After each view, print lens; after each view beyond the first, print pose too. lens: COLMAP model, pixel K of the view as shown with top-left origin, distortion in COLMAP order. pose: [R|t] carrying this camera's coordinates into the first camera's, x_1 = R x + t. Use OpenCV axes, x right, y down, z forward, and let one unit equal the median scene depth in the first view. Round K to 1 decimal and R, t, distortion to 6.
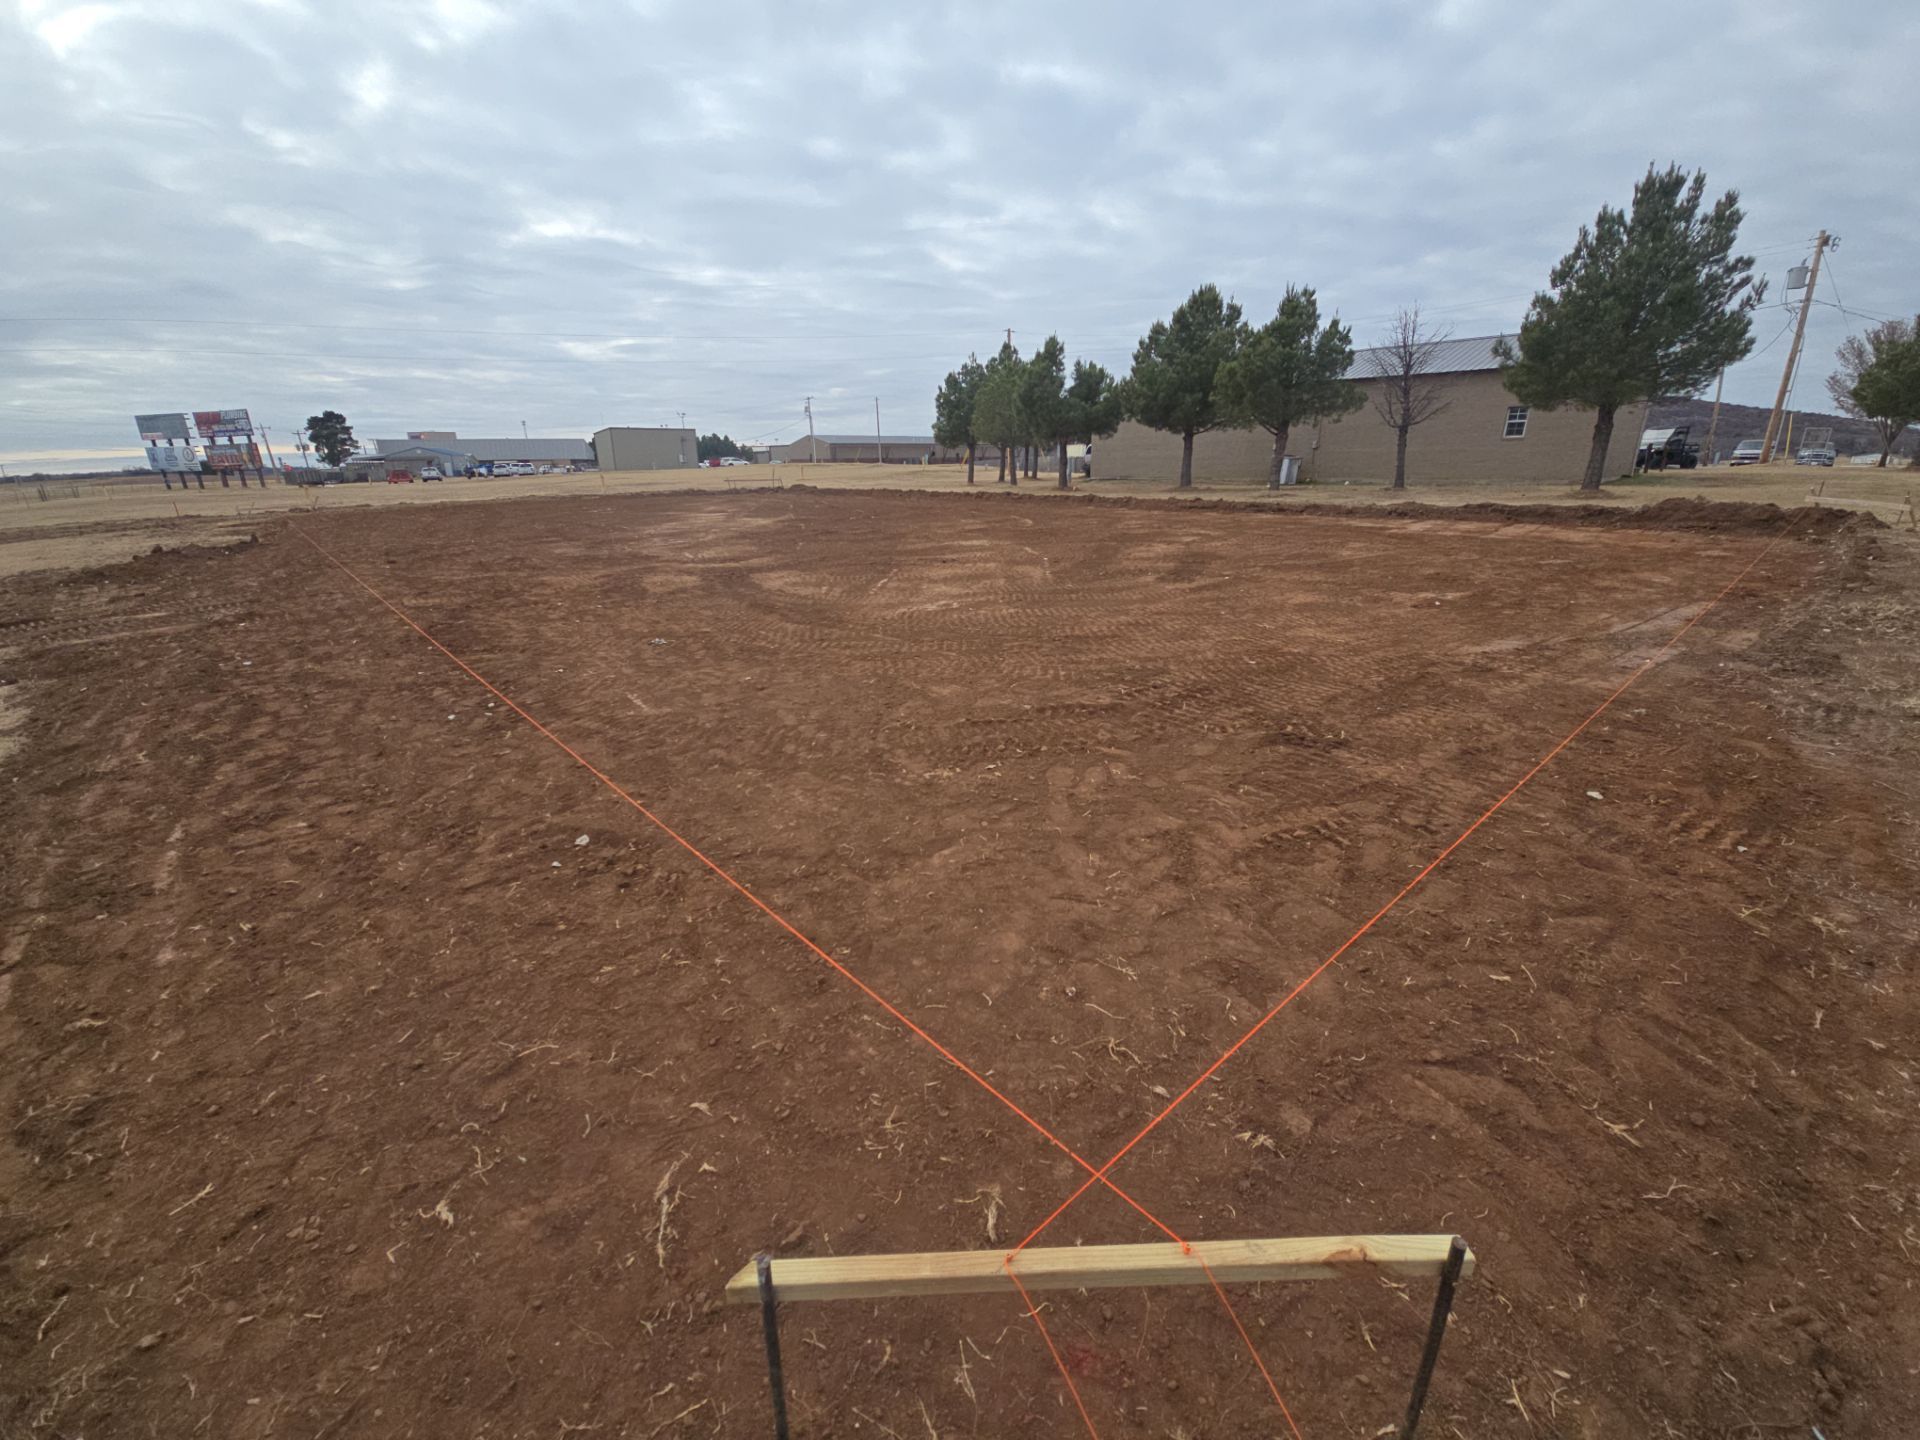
lens RADIAL K [[755.2, 0, 962.8], [0, 755.2, 730.7], [0, 0, 1]] dist [0.013644, -0.010568]
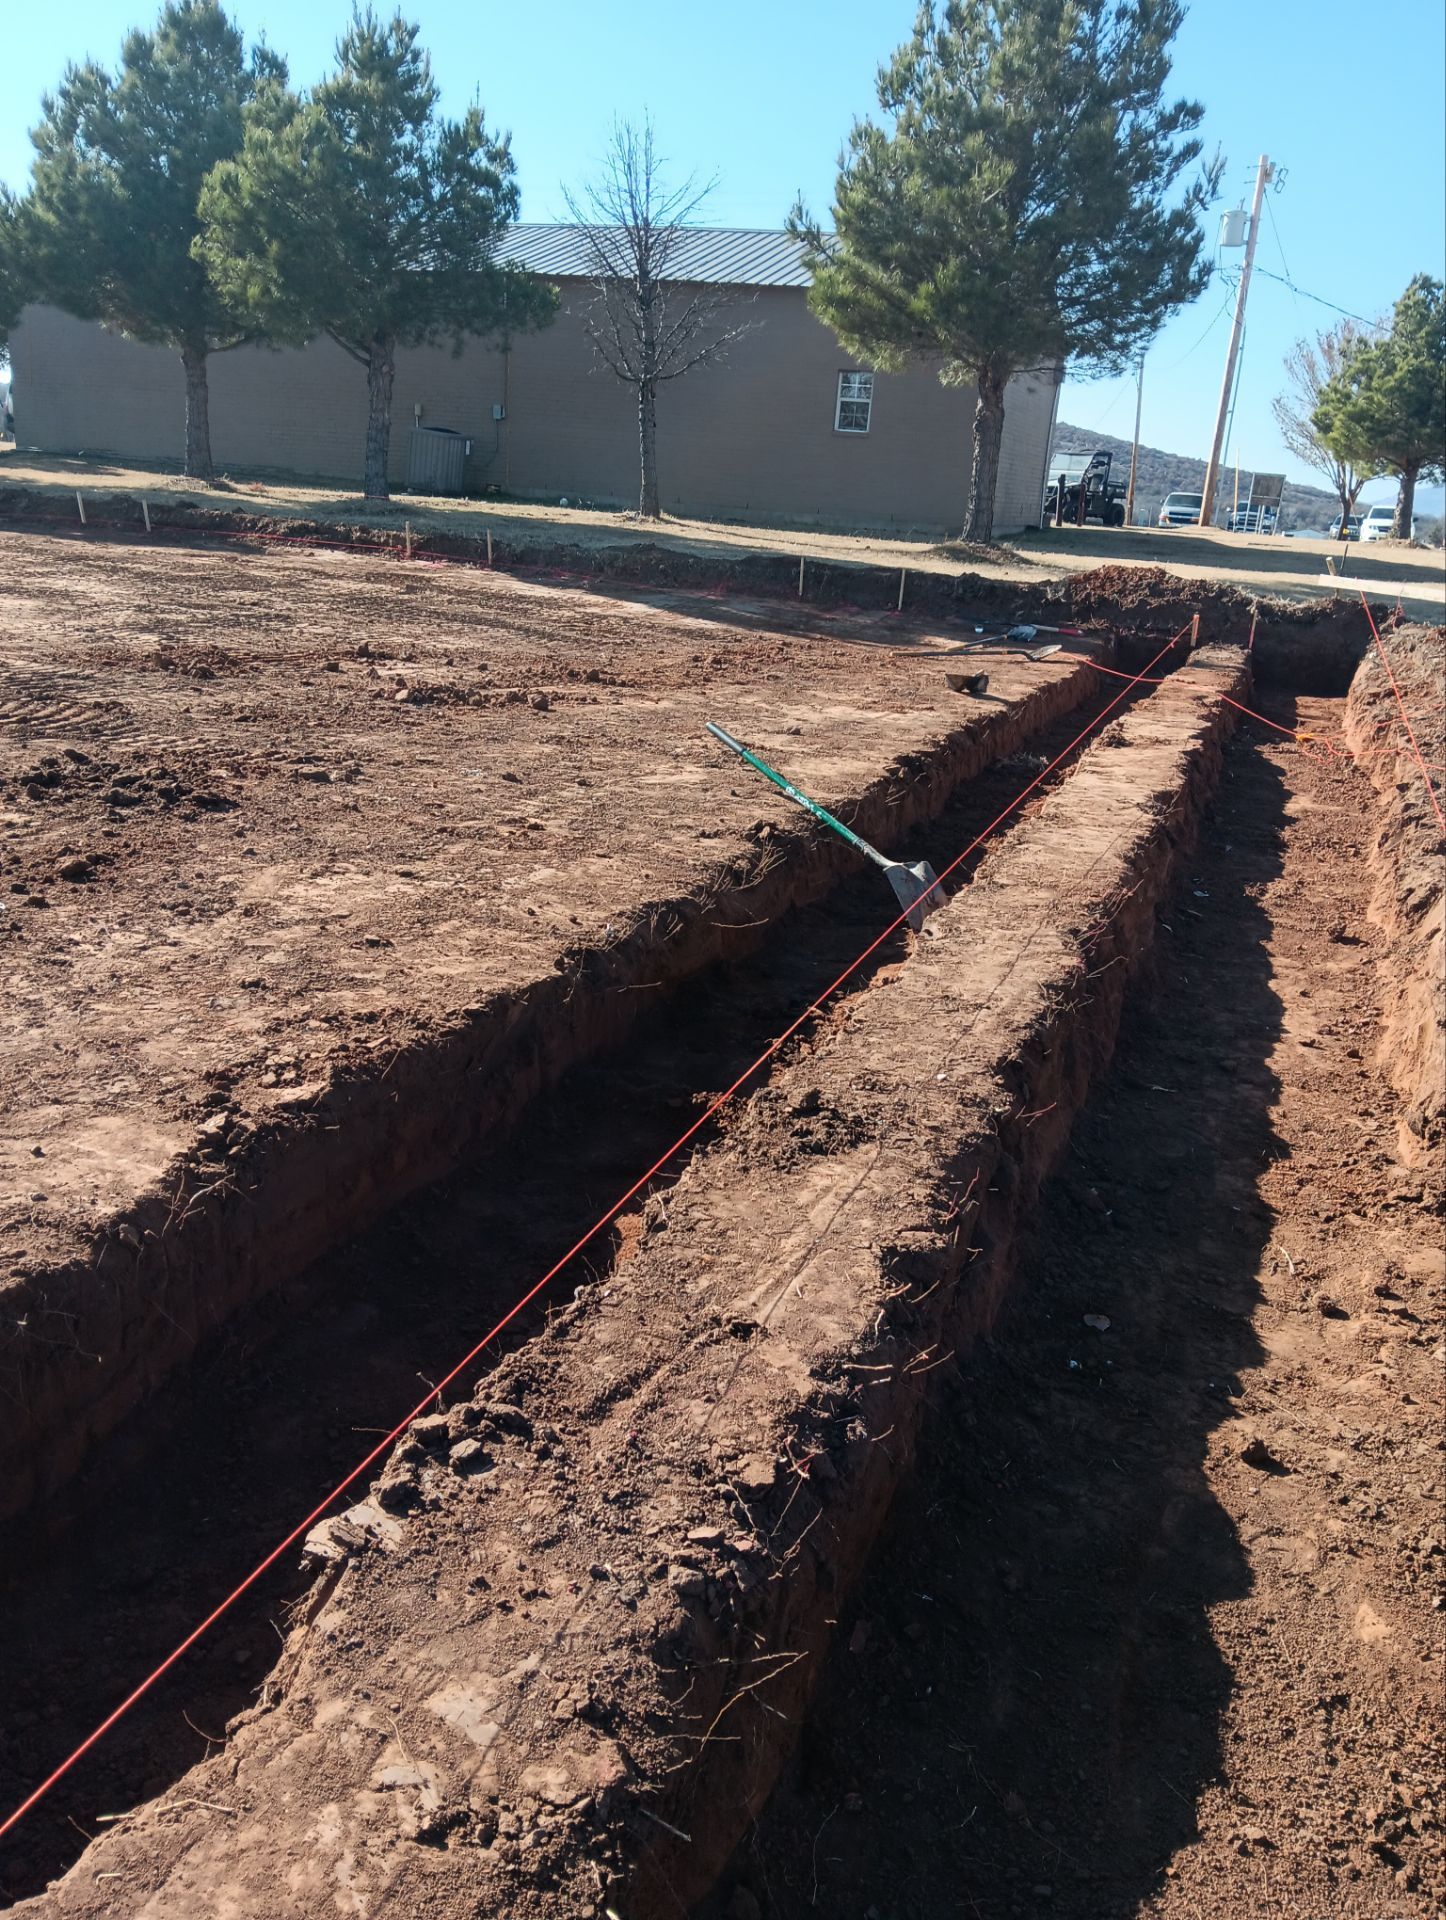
lens RADIAL K [[1473.9, 0, 723.0], [0, 1473.9, 960.0], [0, 0, 1]] dist [0.057755, -0.100618]
pose [[0.876214, -0.066354, 0.477332, 0.212622], [0.074376, 0.997228, 0.002096, -0.064432], [-0.476148, 0.033666, 0.878720, 0.249517]]
